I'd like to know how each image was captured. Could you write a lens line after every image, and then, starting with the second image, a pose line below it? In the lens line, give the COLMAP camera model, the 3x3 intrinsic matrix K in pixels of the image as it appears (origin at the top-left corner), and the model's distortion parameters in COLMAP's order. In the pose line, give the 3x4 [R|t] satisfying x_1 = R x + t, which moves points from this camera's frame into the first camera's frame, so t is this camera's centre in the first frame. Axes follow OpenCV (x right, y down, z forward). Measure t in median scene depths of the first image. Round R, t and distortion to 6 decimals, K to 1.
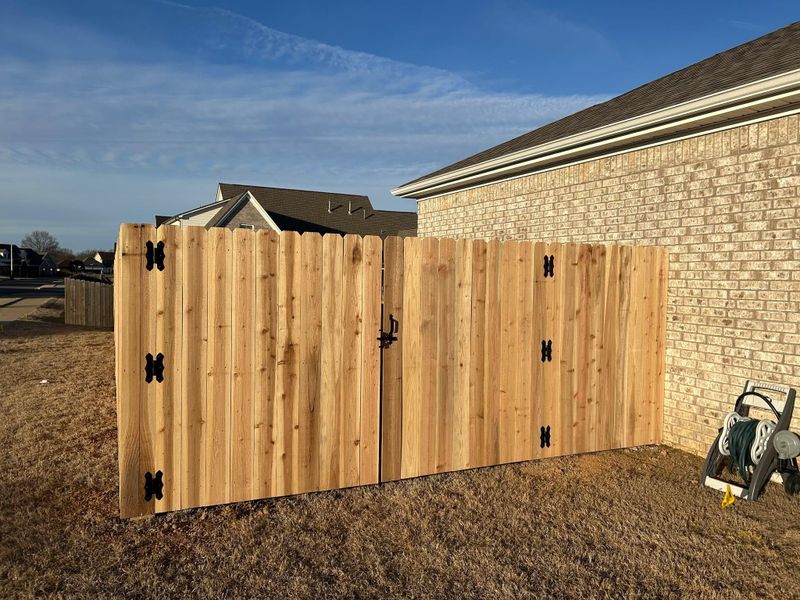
lens RADIAL K [[591.6, 0, 400.0], [0, 591.6, 300.0], [0, 0, 1]] dist [0.055771, -0.063902]
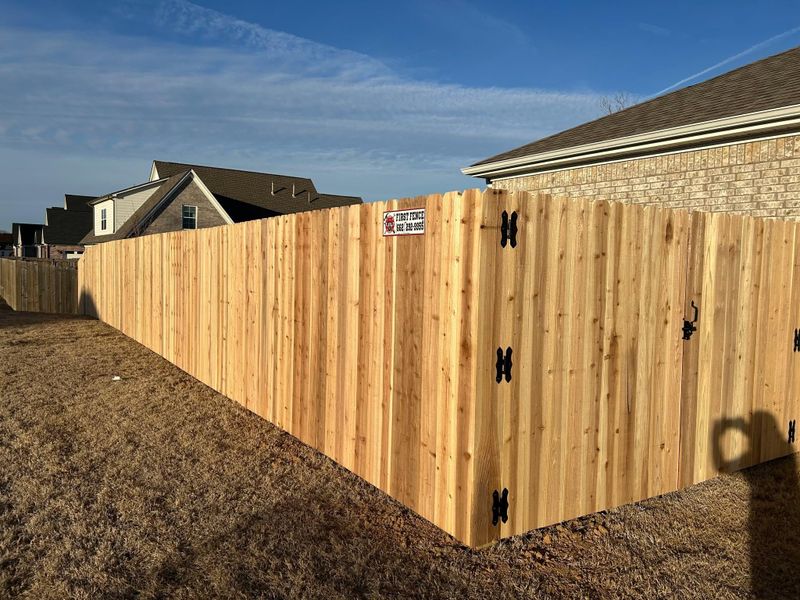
lens RADIAL K [[591.6, 0, 400.0], [0, 591.6, 300.0], [0, 0, 1]] dist [0.055771, -0.063902]
pose [[0.991676, 0.000792, 0.128754, -0.582262], [-0.003697, 0.999744, 0.022325, 0.005018], [-0.128703, -0.022615, 0.991425, 0.180461]]
